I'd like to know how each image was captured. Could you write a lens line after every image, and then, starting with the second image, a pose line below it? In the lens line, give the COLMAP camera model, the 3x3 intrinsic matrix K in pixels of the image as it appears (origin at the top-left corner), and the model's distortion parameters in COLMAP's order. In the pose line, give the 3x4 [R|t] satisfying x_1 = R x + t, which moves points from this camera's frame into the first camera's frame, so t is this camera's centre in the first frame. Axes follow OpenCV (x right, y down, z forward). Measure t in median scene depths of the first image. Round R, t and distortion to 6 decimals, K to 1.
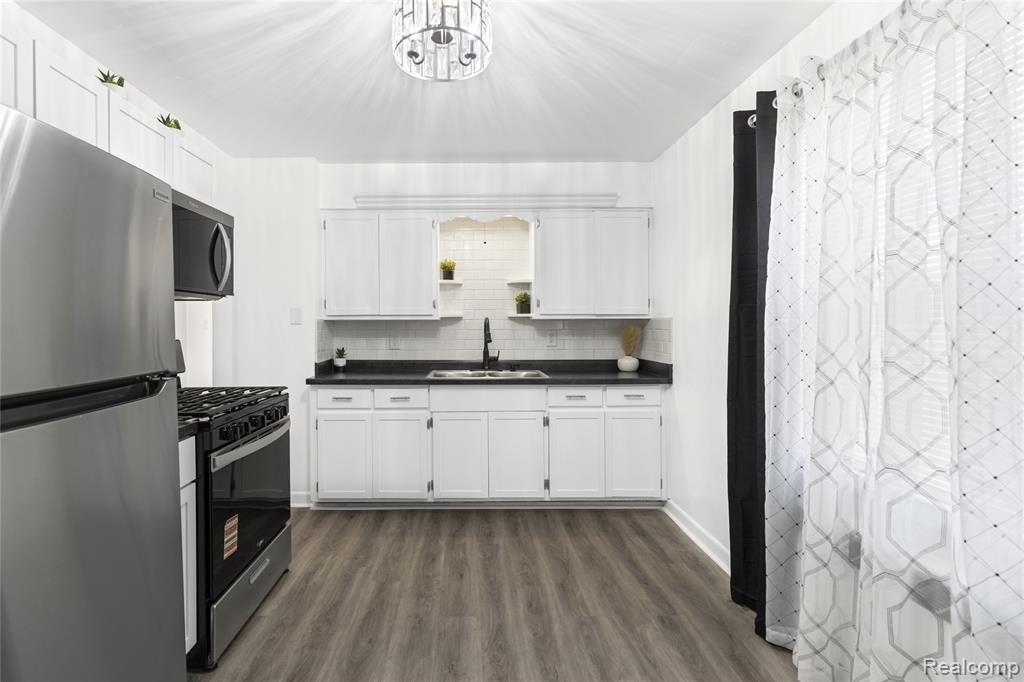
lens RADIAL K [[486.8, 0, 467.5], [0, 486.8, 327.1], [0, 0, 1]] dist [0.000406, 0.000222]
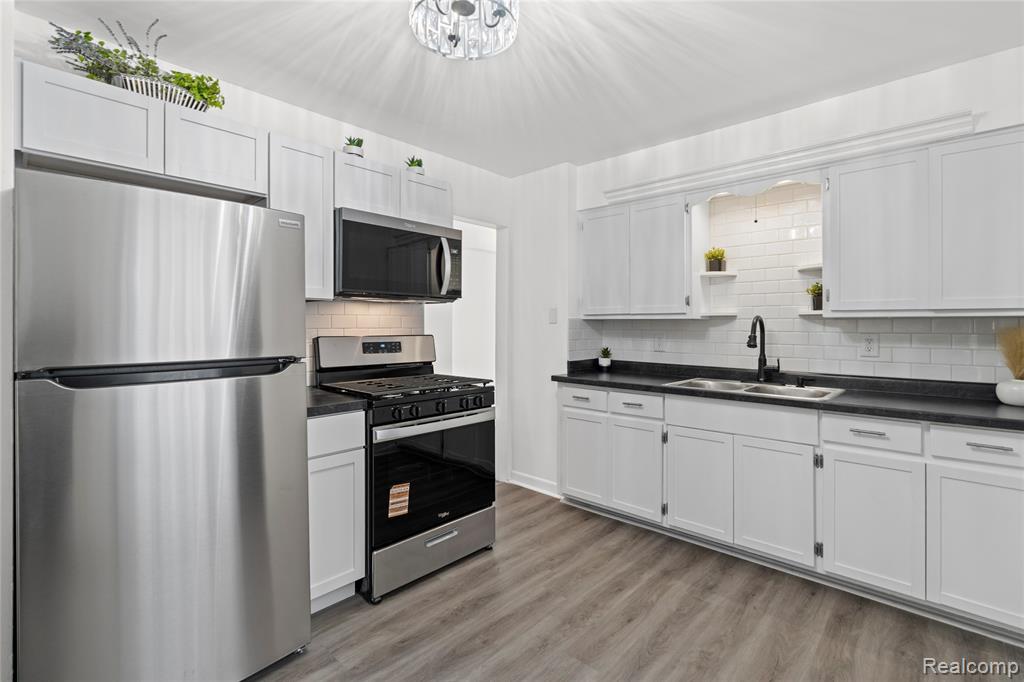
lens RADIAL K [[470.7, 0, 517.5], [0, 470.7, 326.2], [0, 0, 1]] dist [-0.002808, 0.000131]
pose [[0.745840, 0.006990, -0.666089, 0.287497], [-0.009226, 0.999957, 0.000164, 0.000696], [0.666061, 0.006023, 0.745873, 0.193002]]
